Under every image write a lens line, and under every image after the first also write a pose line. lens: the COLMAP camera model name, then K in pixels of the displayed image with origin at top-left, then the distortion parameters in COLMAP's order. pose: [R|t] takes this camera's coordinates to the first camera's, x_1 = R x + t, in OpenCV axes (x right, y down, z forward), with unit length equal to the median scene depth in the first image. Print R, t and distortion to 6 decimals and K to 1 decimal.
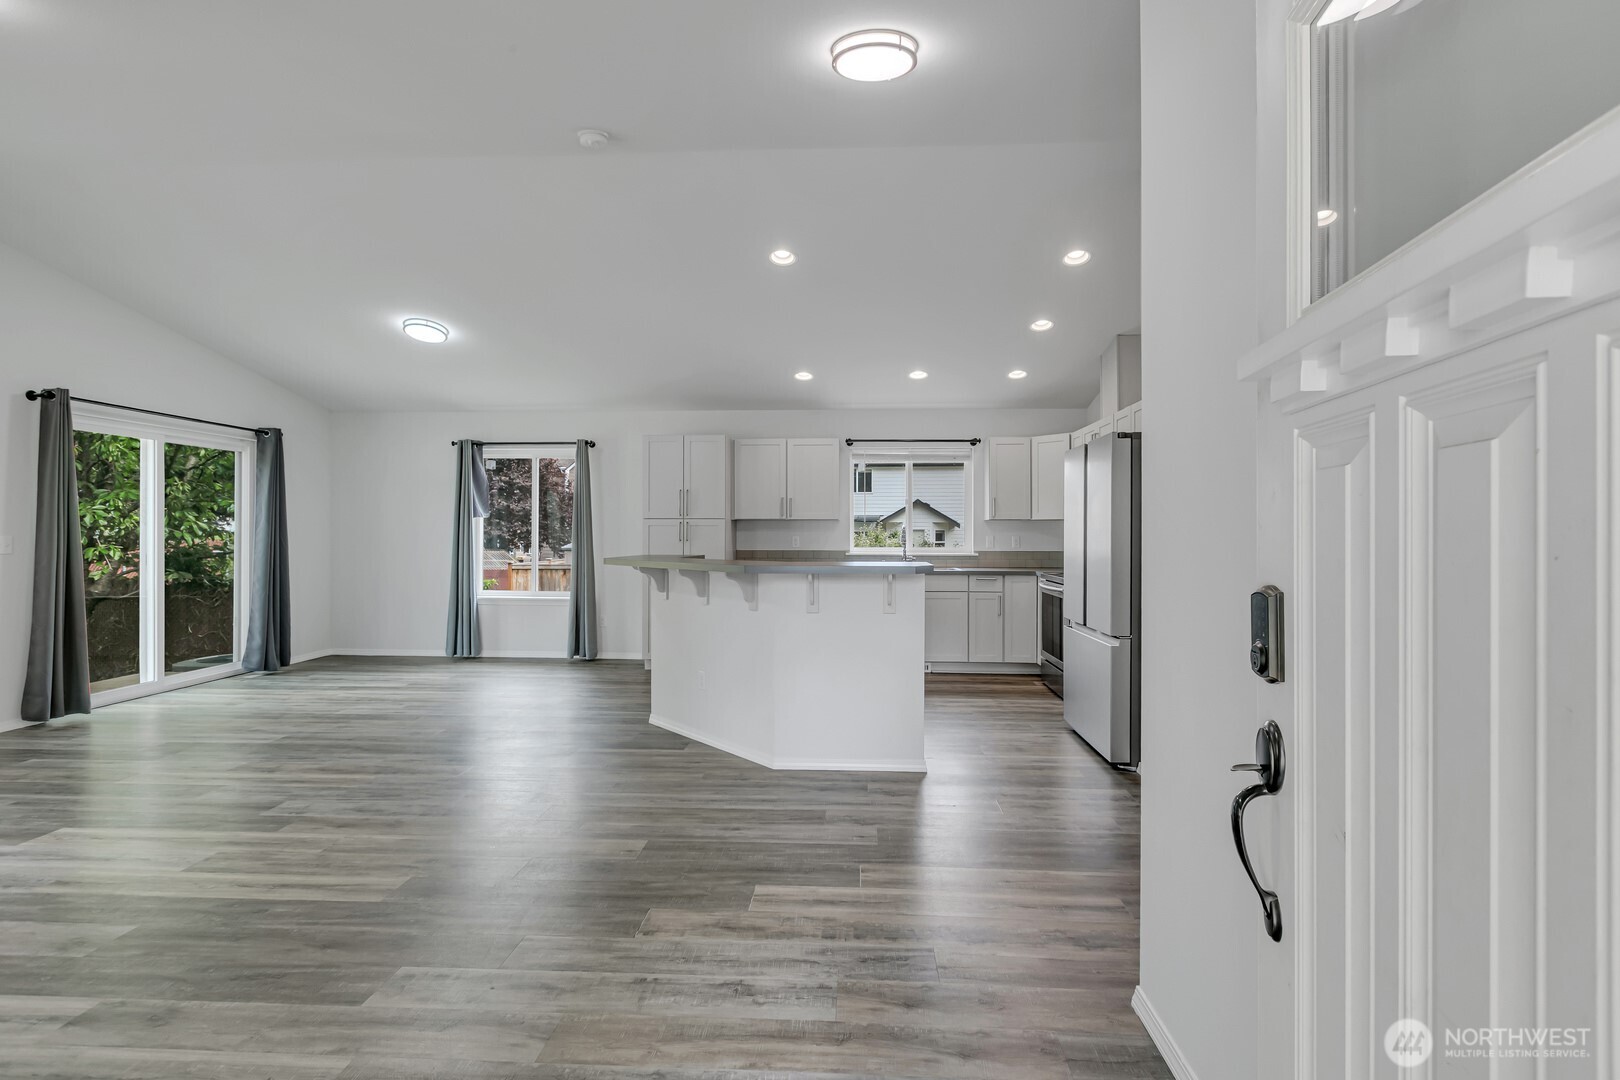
lens RADIAL K [[733.5, 0, 816.2], [0, 733.5, 531.1], [0, 0, 1]] dist [0.000189, 0.000373]
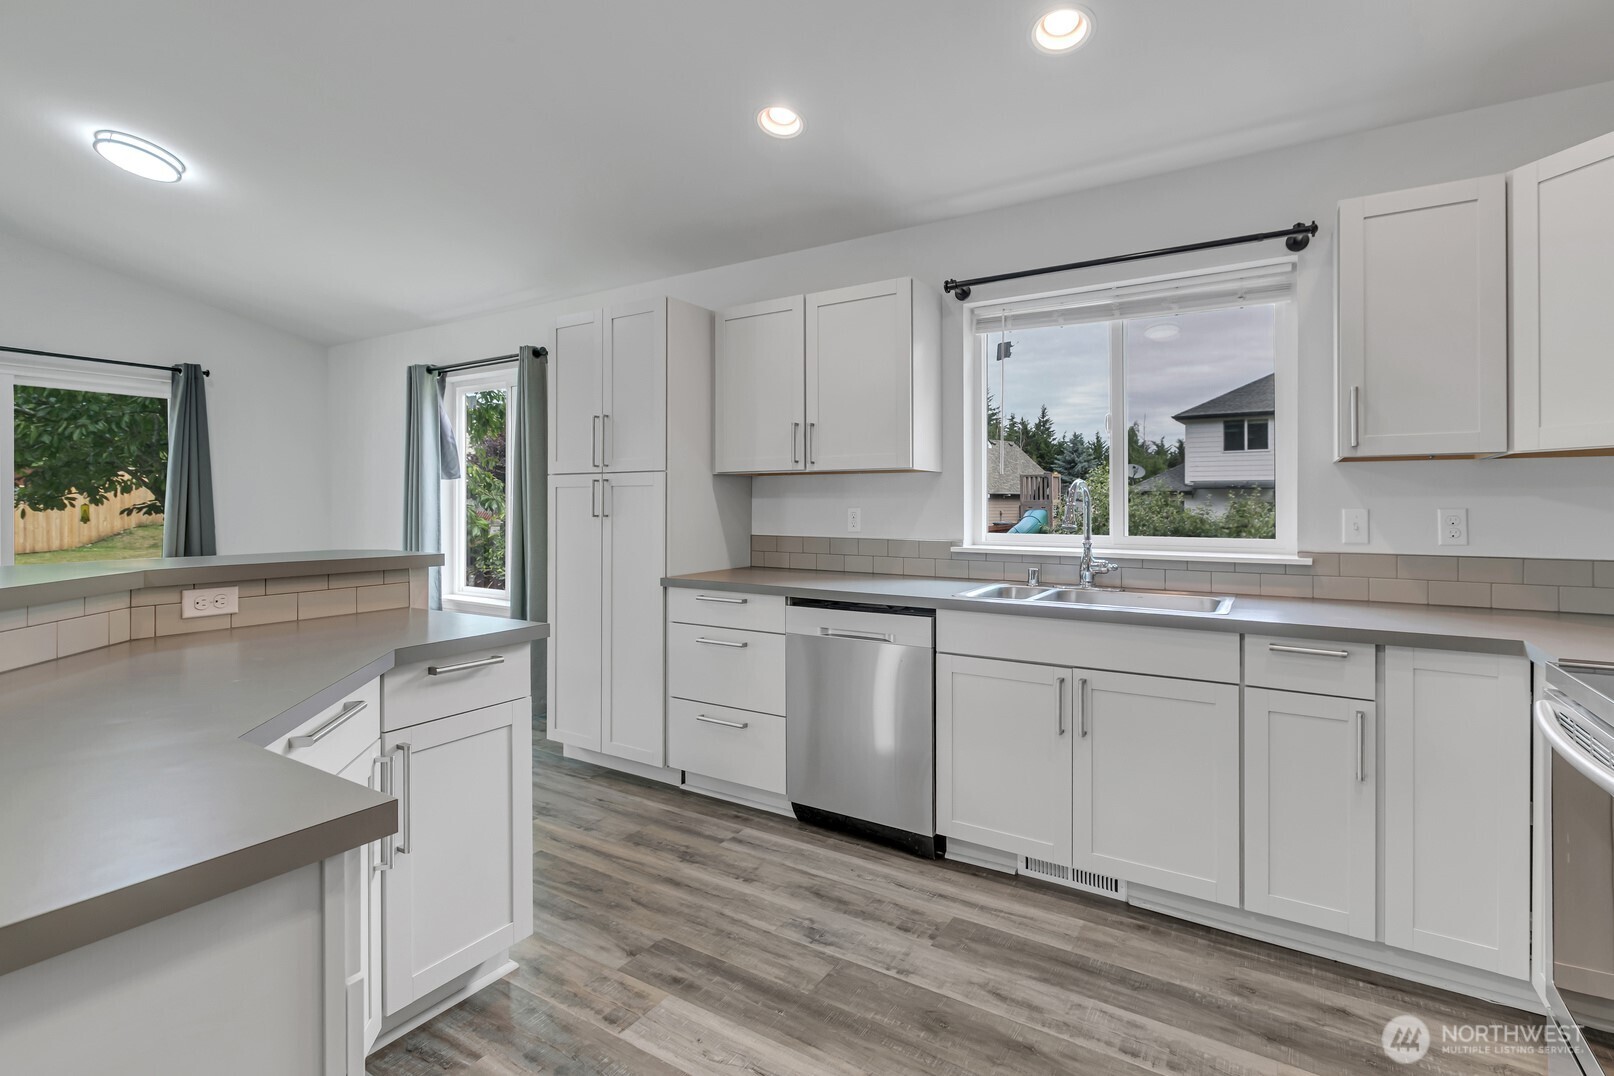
lens RADIAL K [[770.1, 0, 822.7], [0, 770.1, 493.8], [0, 0, 1]] dist [0.015223, 0.000360]
pose [[0.874928, -0.008228, -0.484182, 0.336274], [0.004564, 0.999951, -0.008745, 0.003921], [0.484231, 0.005441, 0.874923, 0.983785]]
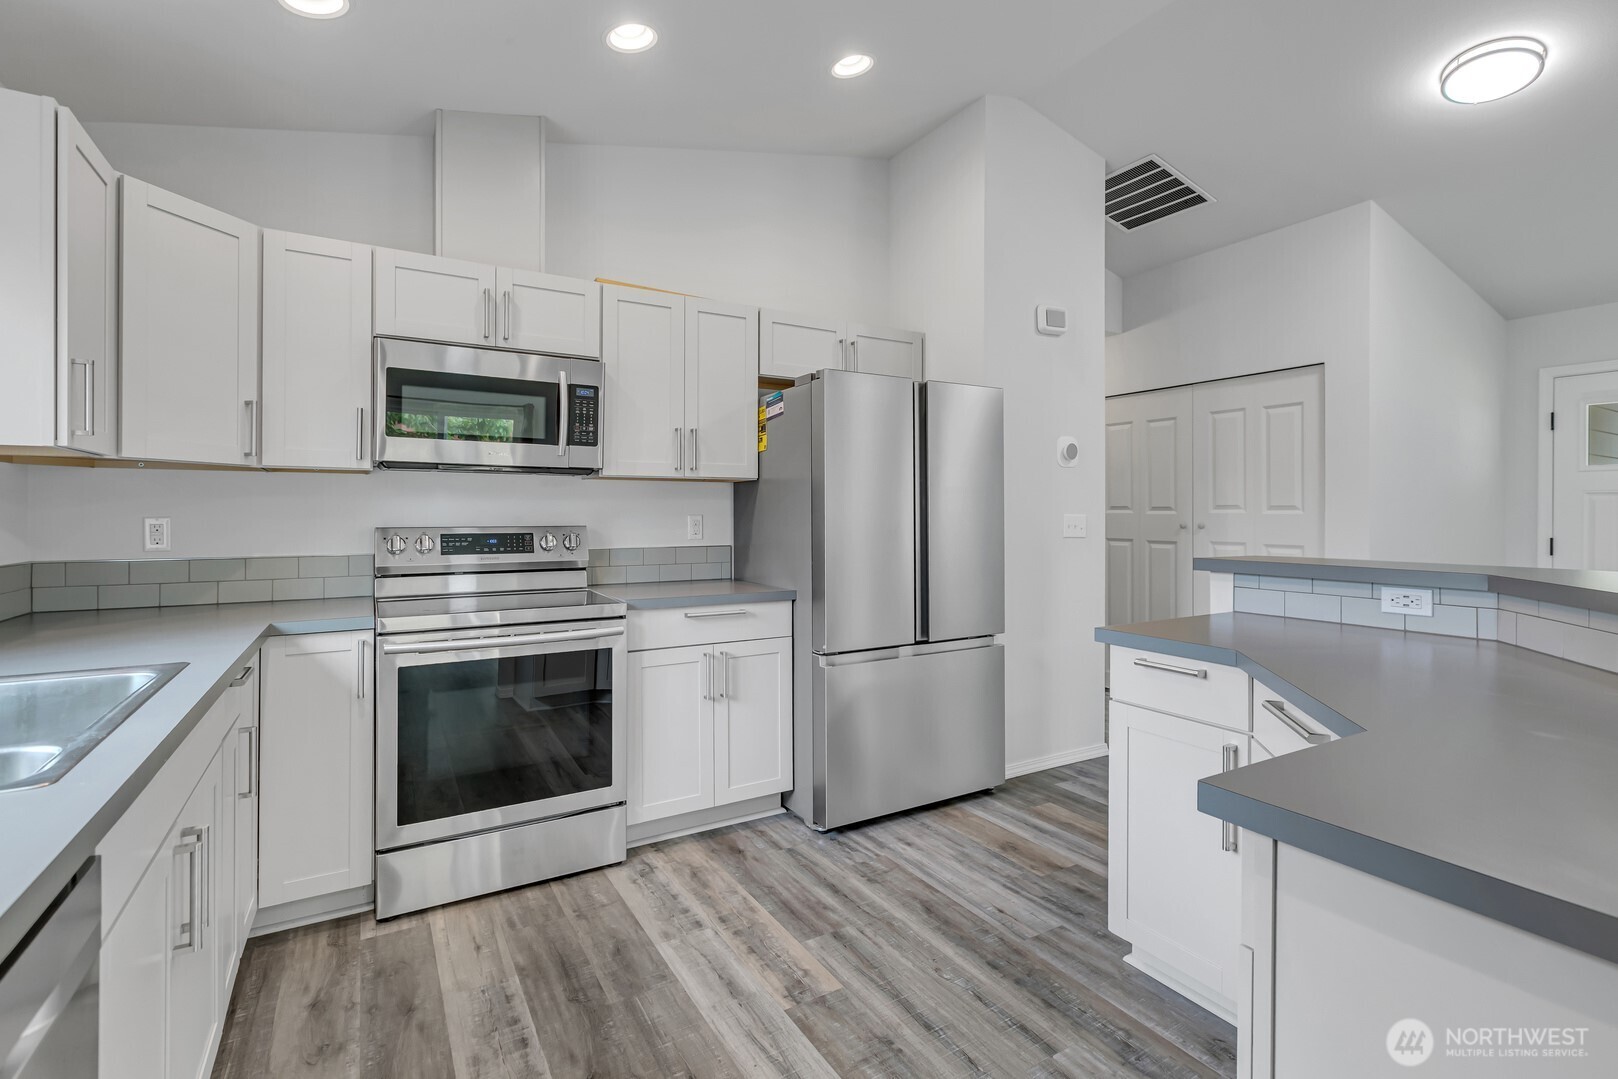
lens RADIAL K [[741.0, 0, 803.6], [0, 741.0, 518.8], [0, 0, 1]] dist [0.003572, 0.000220]
pose [[-0.557317, -0.003545, 0.830293, -0.157848], [-0.004212, 0.999990, 0.001443, 0.011484], [-0.830289, -0.002693, -0.557326, 1.542435]]
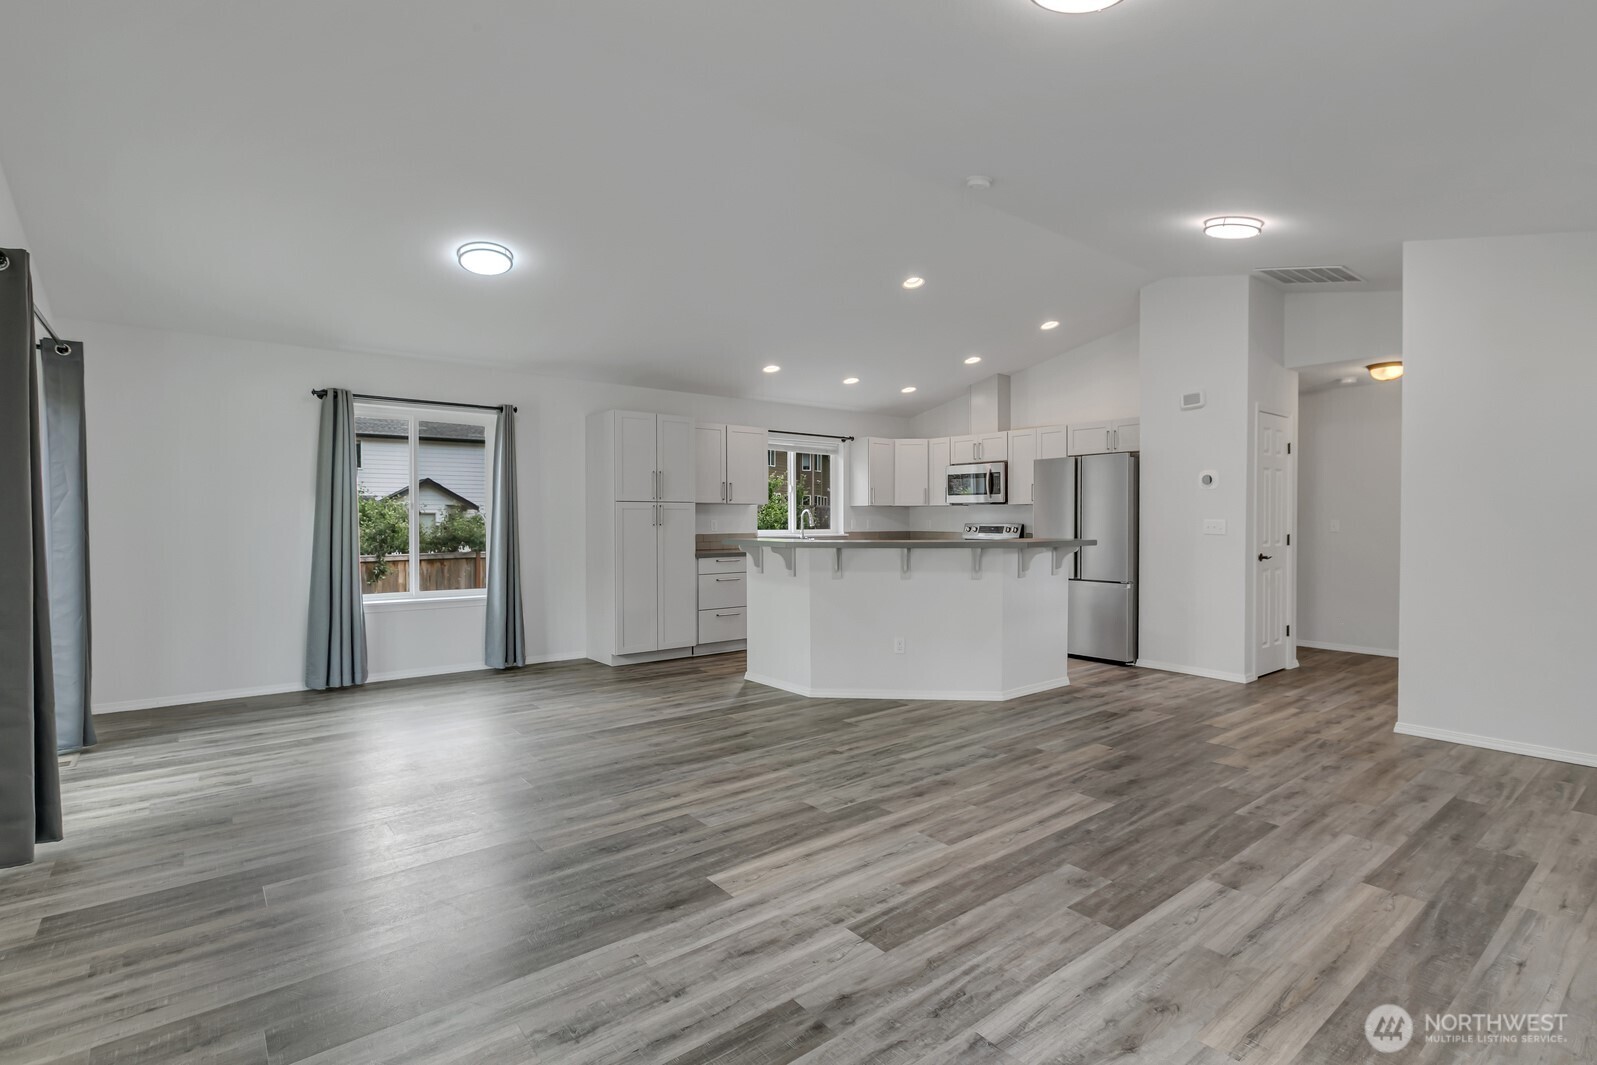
lens RADIAL K [[768.1, 0, 798.5], [0, 768.1, 532.5], [0, 0, 1]] dist [0.000020, 0.000669]
pose [[0.746789, -0.013000, 0.664934, -1.131775], [-0.001896, 0.999763, 0.021675, 0.001913], [-0.665059, -0.017448, 0.746587, 0.226200]]
